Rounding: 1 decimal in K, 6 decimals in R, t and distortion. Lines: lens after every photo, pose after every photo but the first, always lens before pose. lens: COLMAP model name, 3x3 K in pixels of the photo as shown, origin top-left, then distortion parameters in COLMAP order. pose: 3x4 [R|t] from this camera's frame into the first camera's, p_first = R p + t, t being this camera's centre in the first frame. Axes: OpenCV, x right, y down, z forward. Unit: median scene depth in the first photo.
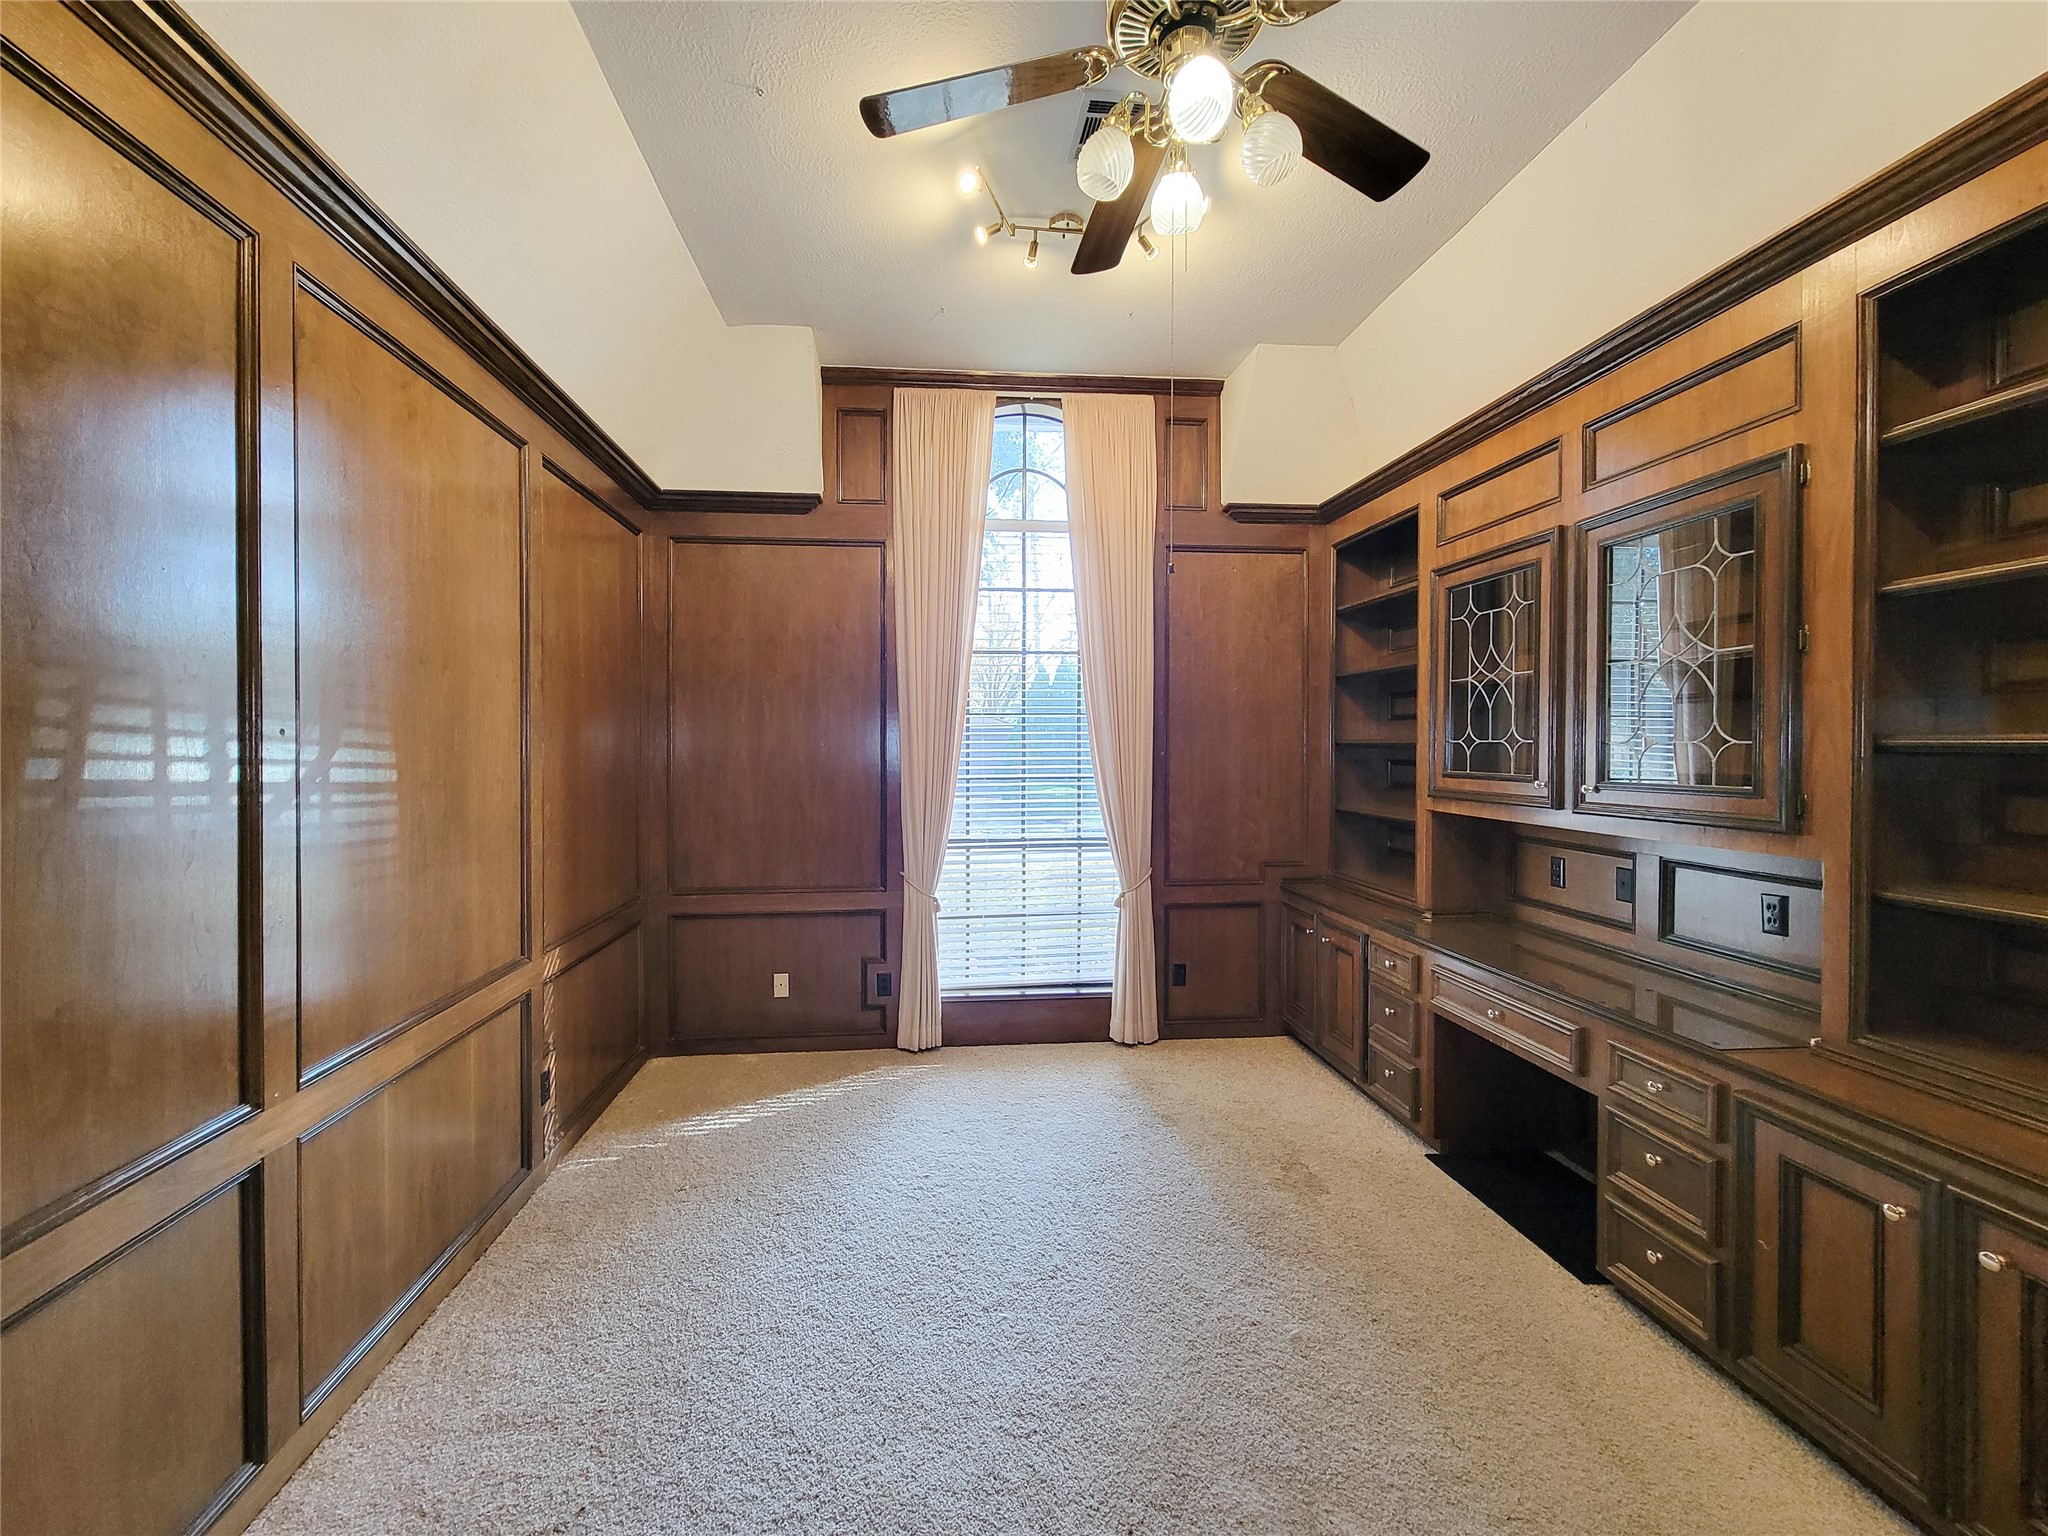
lens RADIAL K [[839.2, 0, 1014.8], [0, 839.2, 750.2], [0, 0, 1]] dist [0.000306, -0.000458]
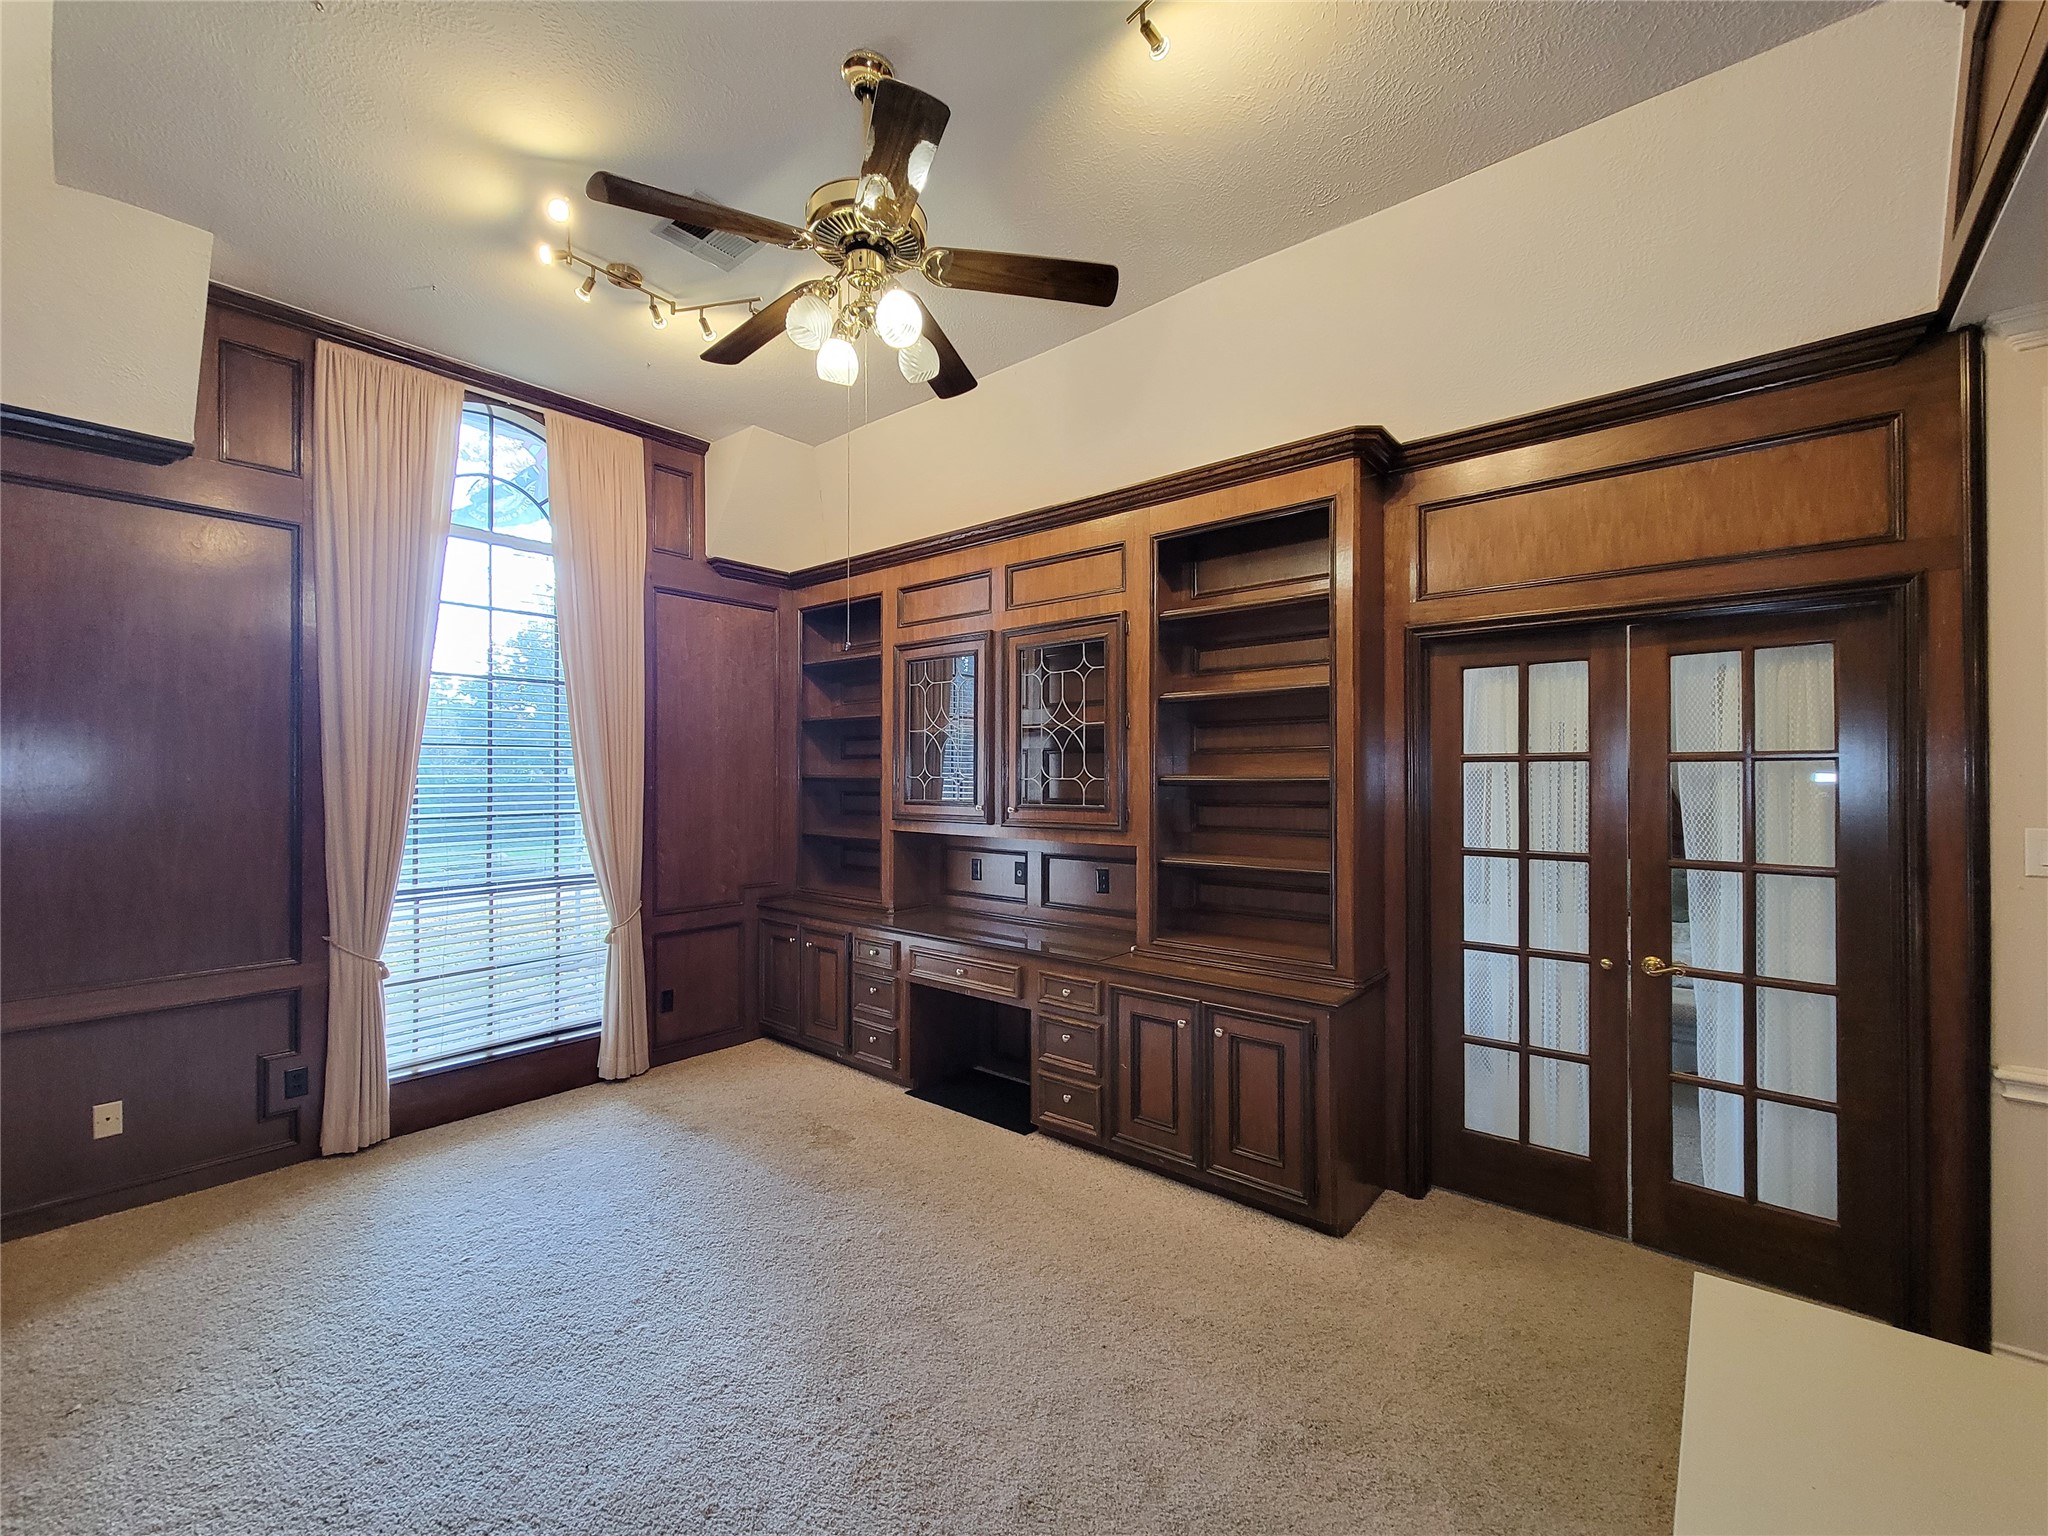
lens RADIAL K [[828.5, 0, 1024.0], [0, 828.5, 768.0], [0, 0, 1]] dist [0.001103, -0.000131]
pose [[0.711770, 0.009125, 0.702353, -0.254259], [0.002917, 0.999869, -0.015947, -0.003157], [-0.702406, 0.013399, 0.711650, -0.049732]]
